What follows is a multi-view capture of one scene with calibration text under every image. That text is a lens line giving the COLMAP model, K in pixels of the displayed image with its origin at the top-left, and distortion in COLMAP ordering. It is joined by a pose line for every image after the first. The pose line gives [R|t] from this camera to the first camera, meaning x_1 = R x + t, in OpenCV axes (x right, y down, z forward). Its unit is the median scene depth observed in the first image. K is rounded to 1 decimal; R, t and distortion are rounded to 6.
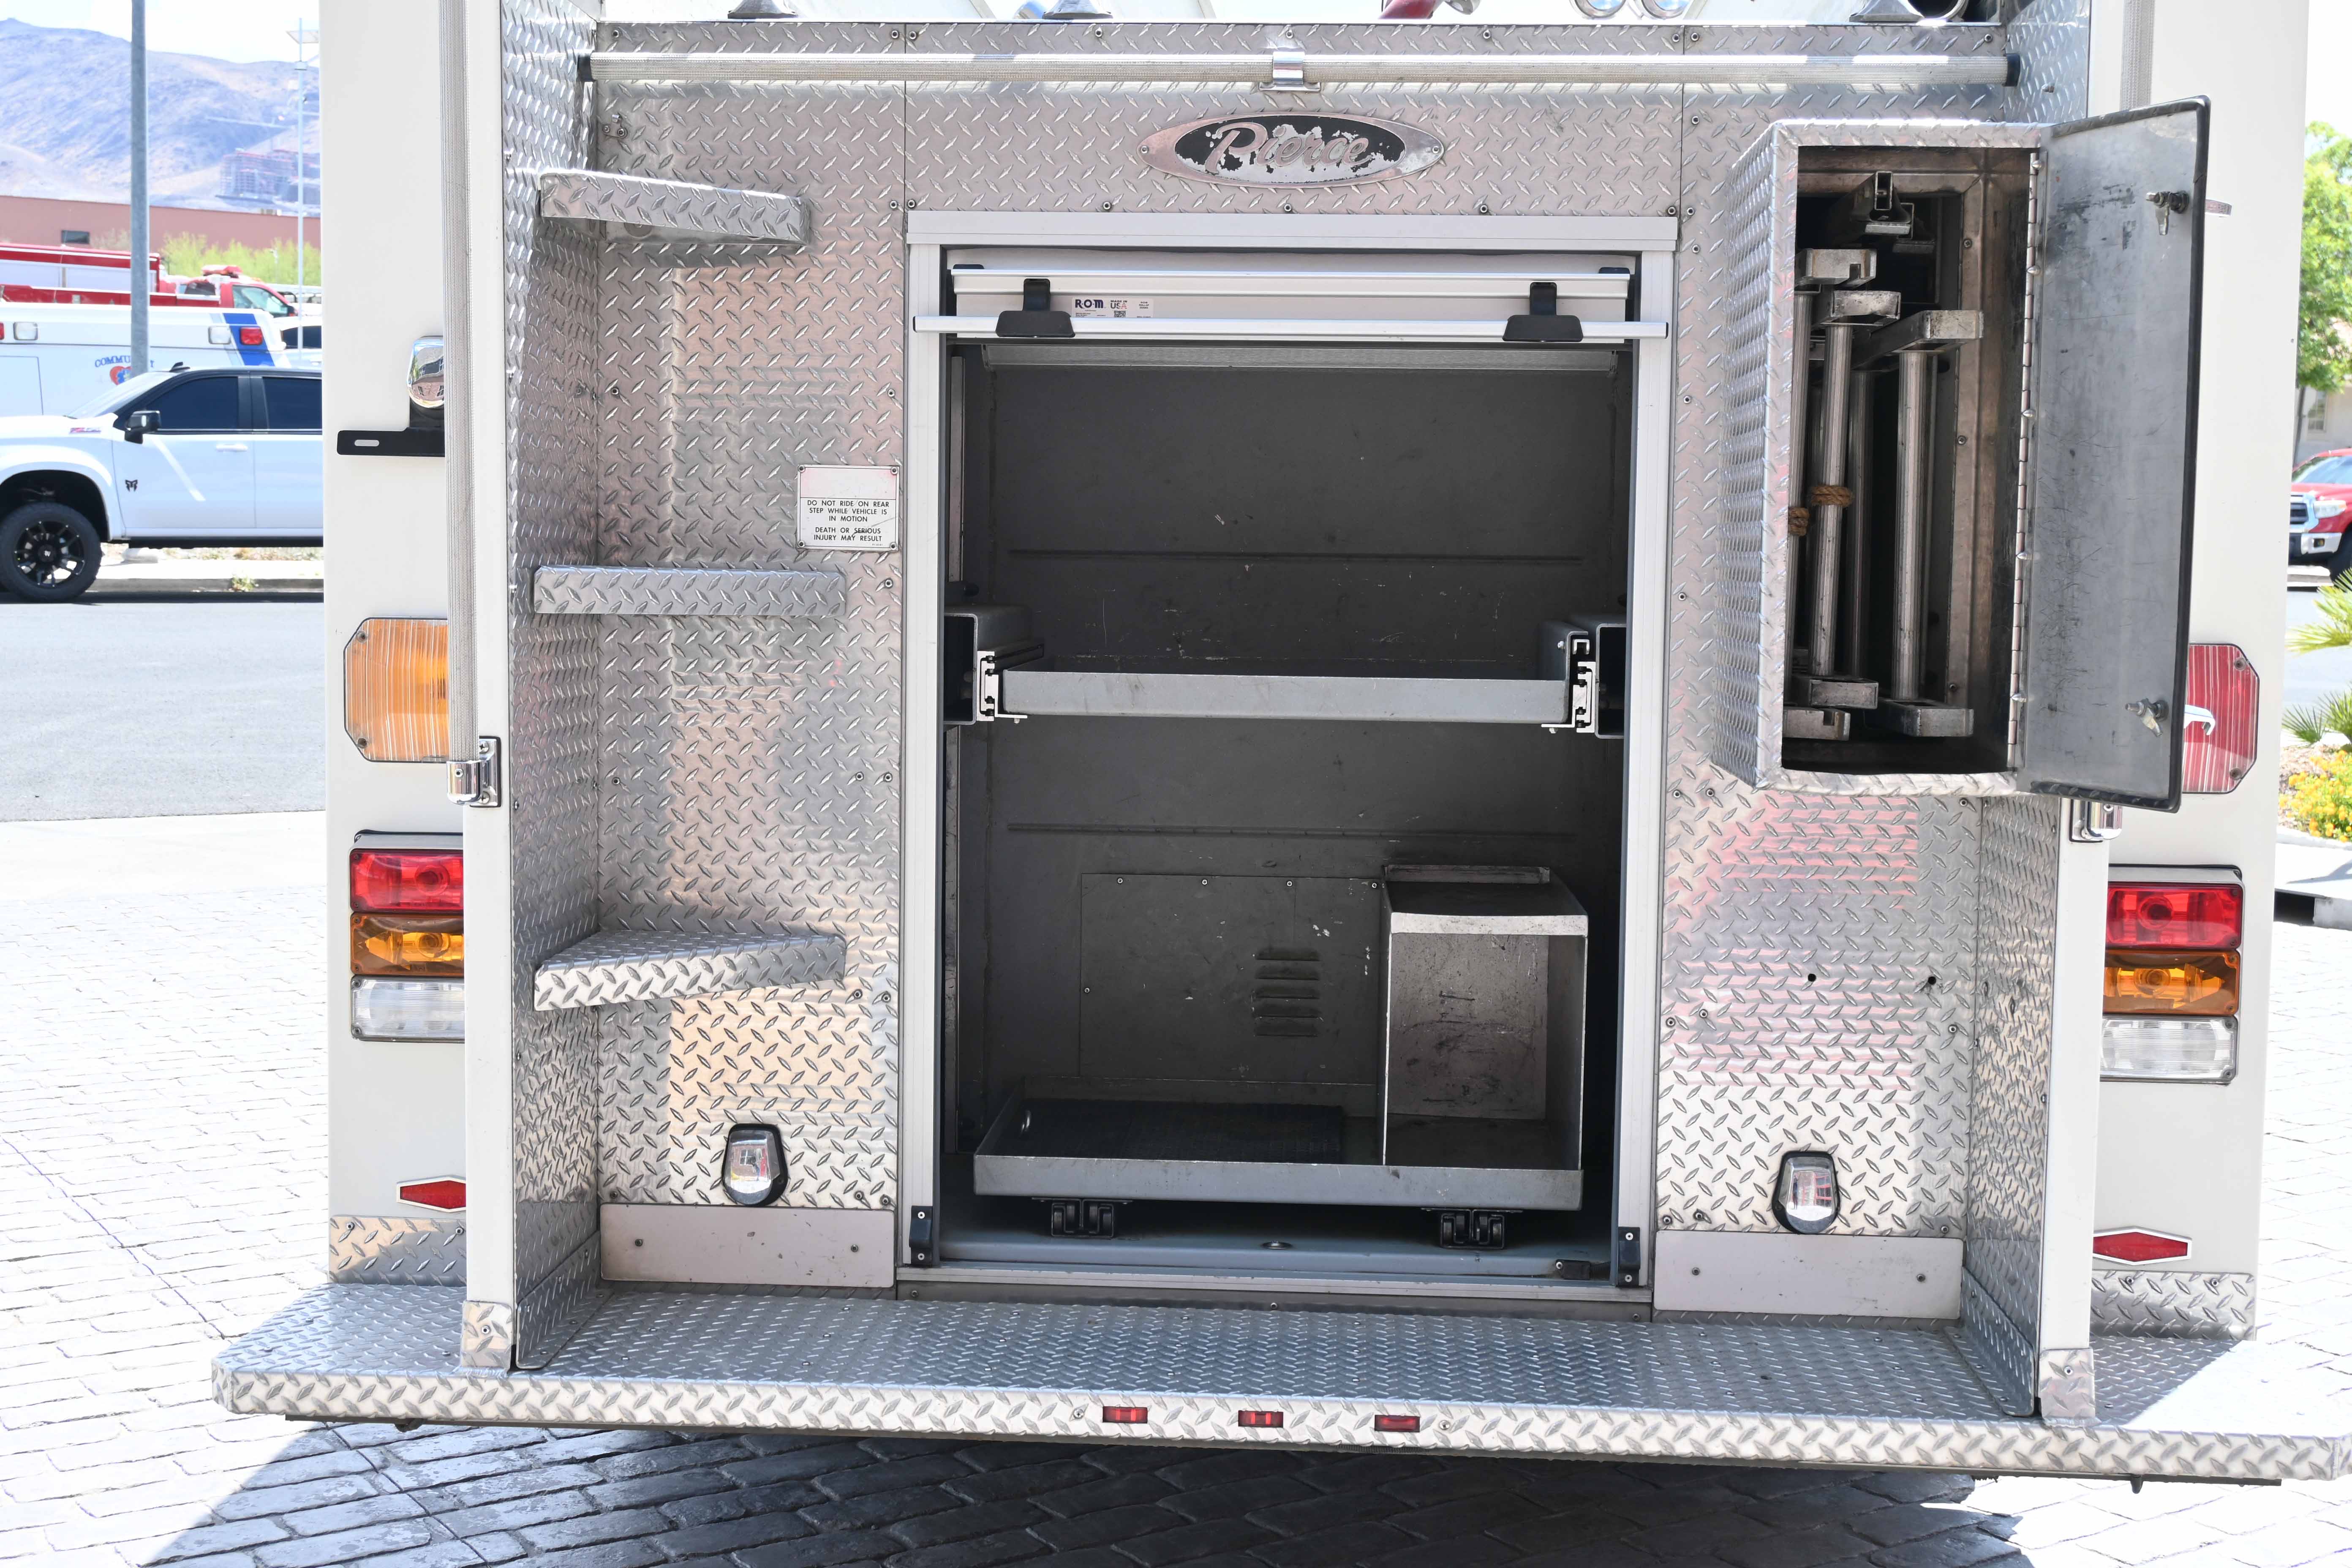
lens RADIAL K [[2892.2, 0, 1176.0], [0, 2892.2, 784.0], [0, 0, 1]] dist [0.002423, -0.007396]
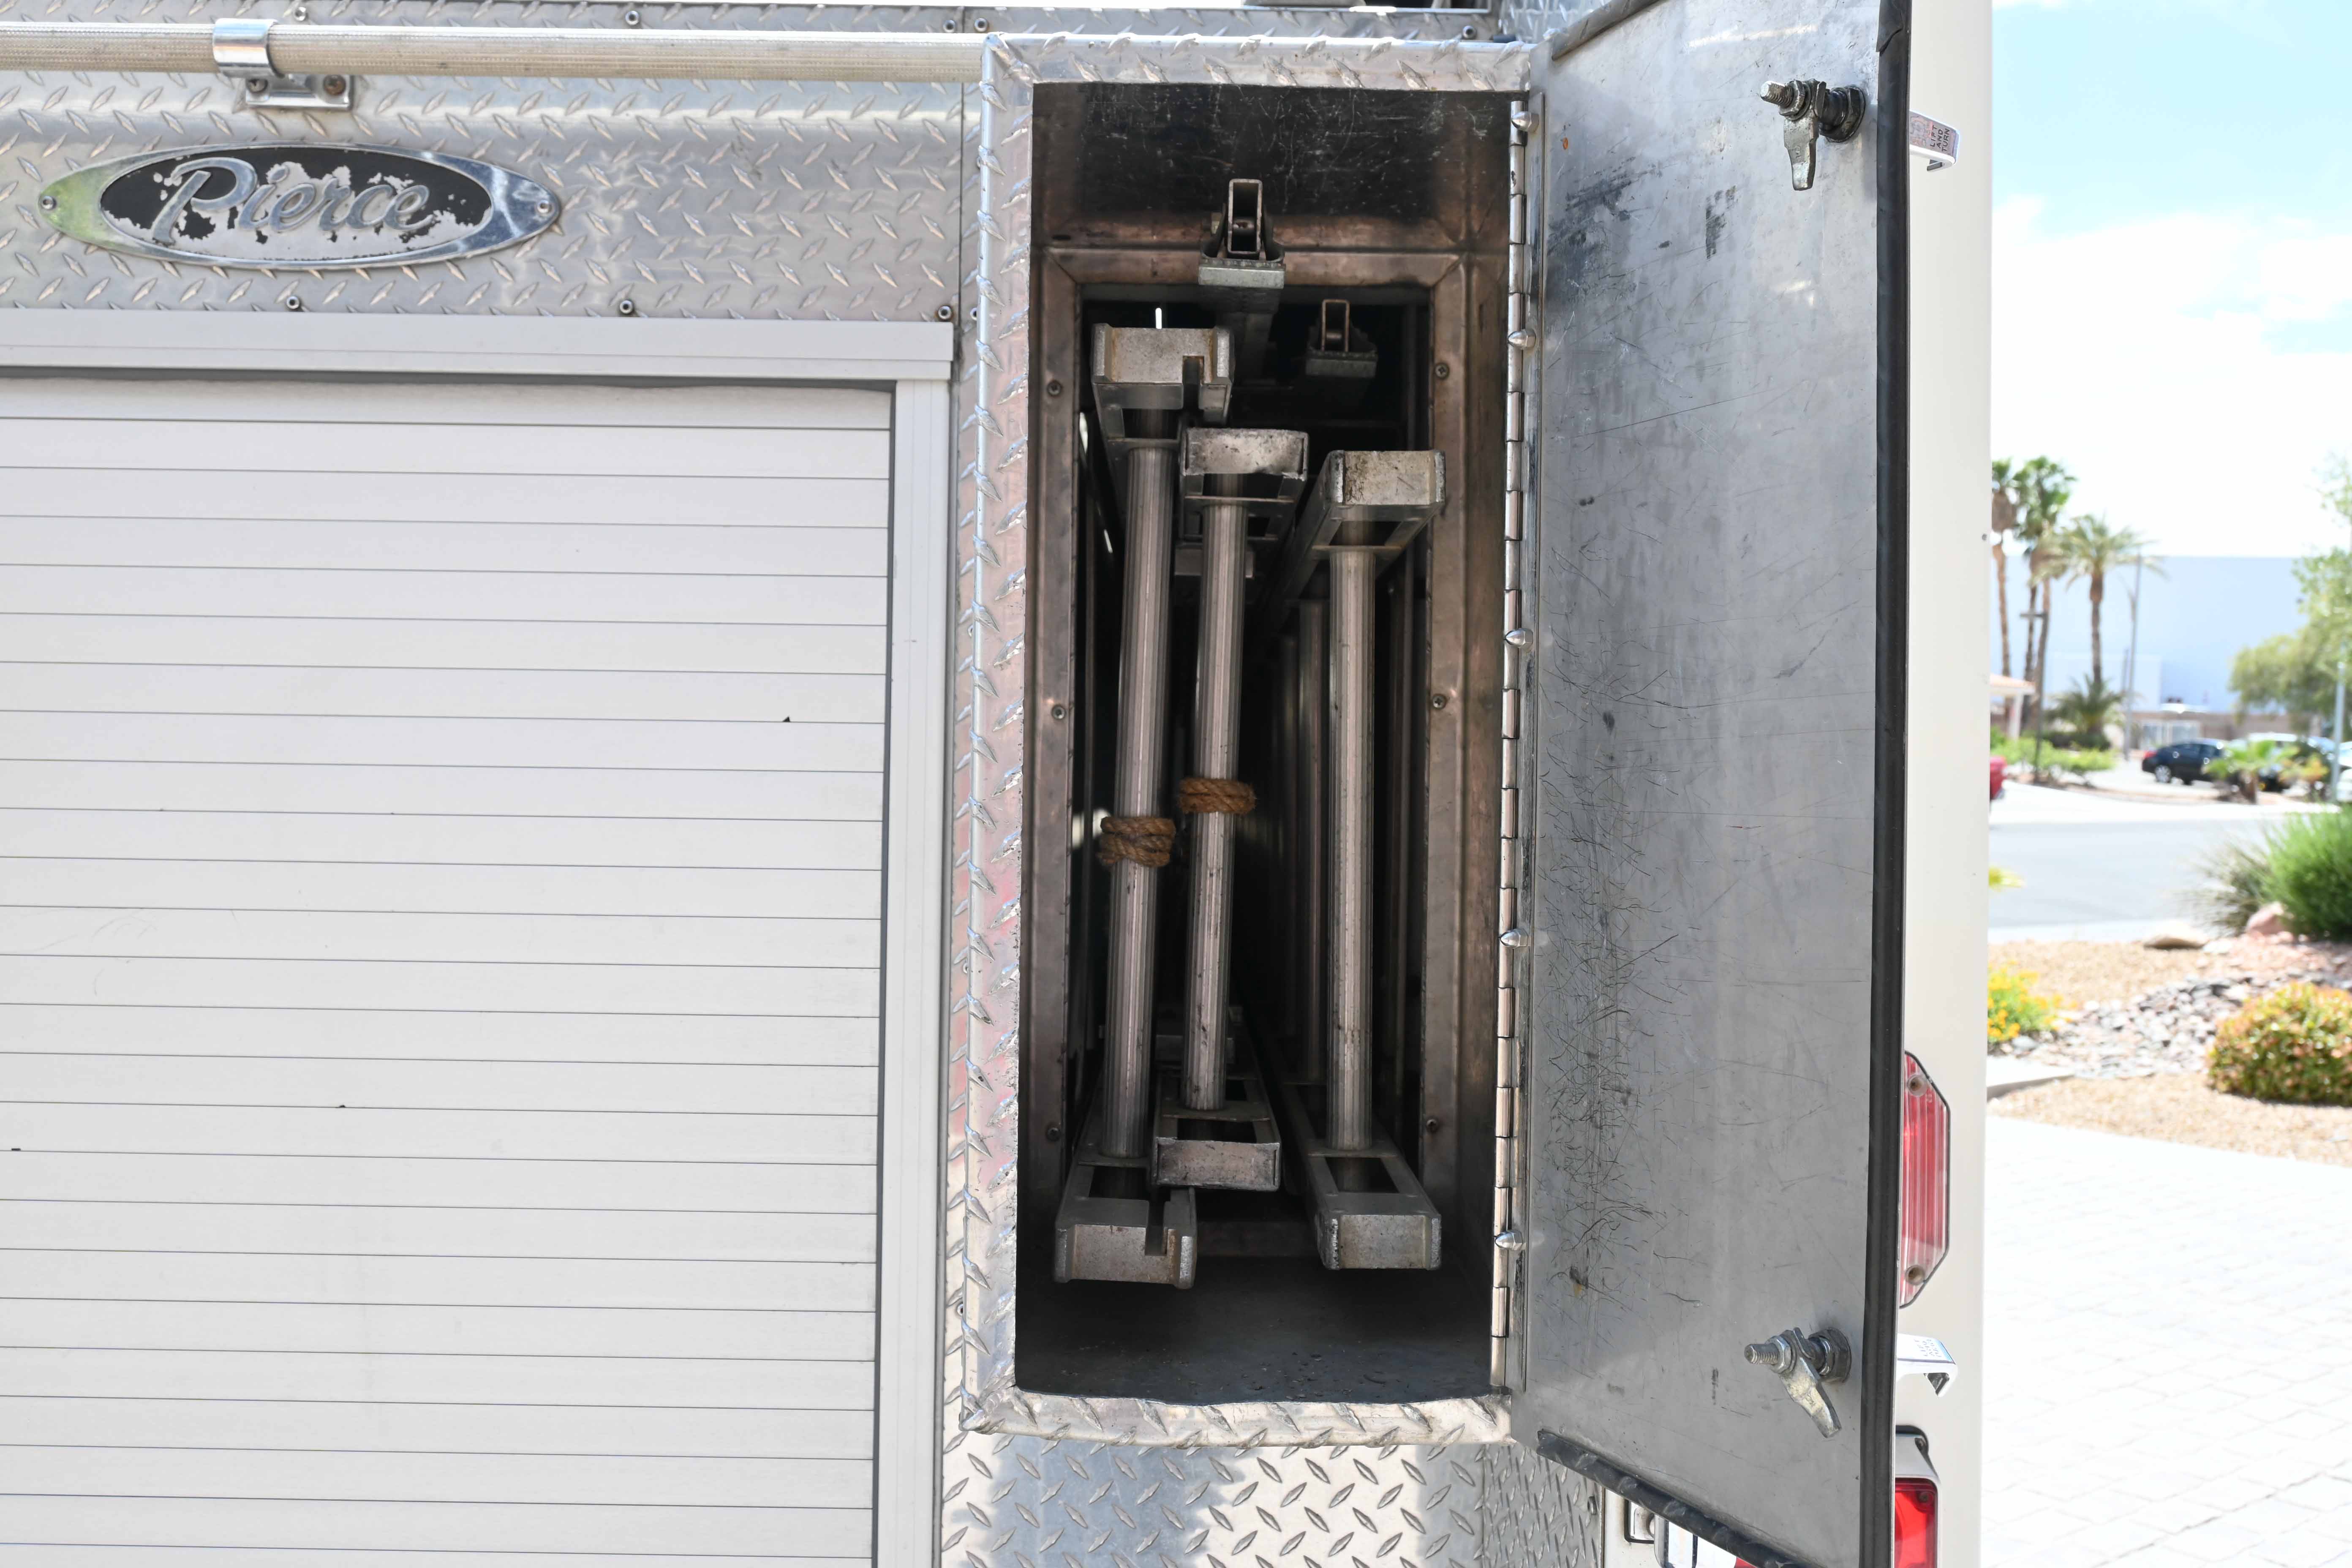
lens RADIAL K [[1973.8, 0, 1176.0], [0, 1973.8, 784.0], [0, 0, 1]] dist [-0.009524, 0.002332]
pose [[0.998247, 0.002060, 0.059142, 0.196052], [0.003066, 0.996252, -0.086442, -0.068277], [-0.059098, 0.086472, 0.994500, 0.610397]]
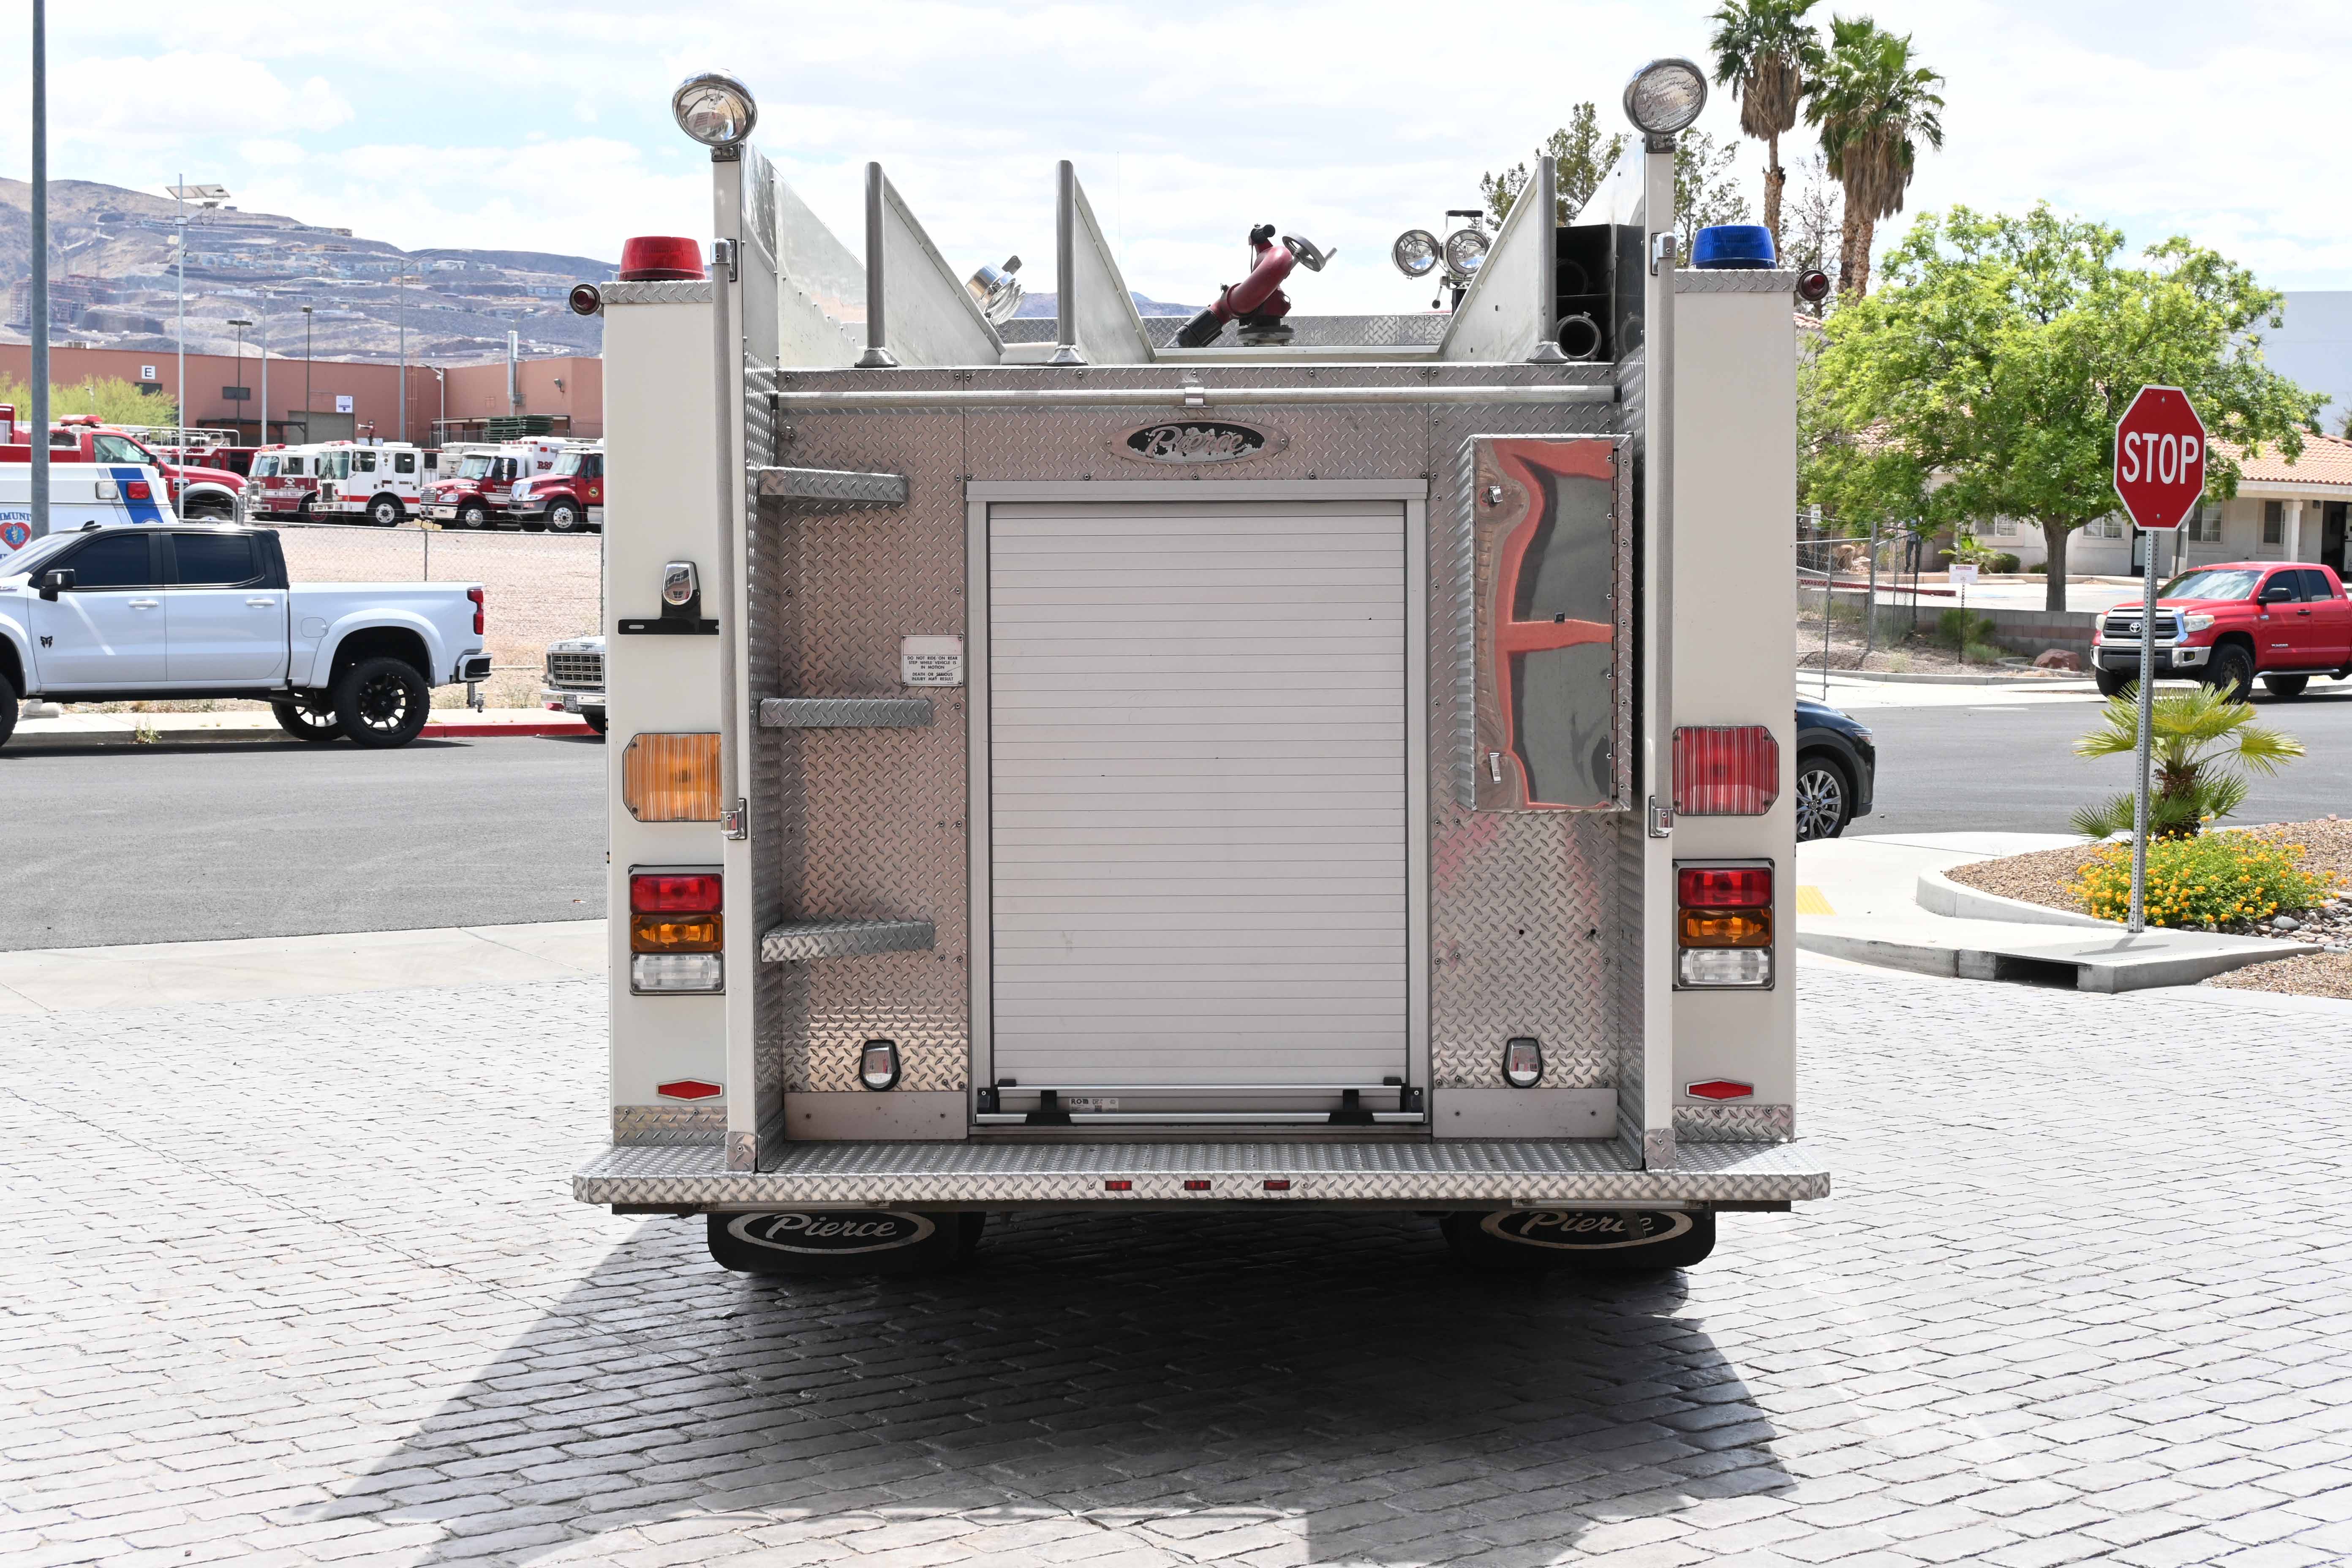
lens RADIAL K [[3089.0, 0, 1176.0], [0, 3089.0, 784.0], [0, 0, 1]] dist [-0.002359, 0.009188]
pose [[0.998972, -0.020766, 0.040296, -0.048732], [0.022694, 0.998589, -0.048004, 0.064258], [-0.039242, 0.048869, 0.998034, -0.781706]]
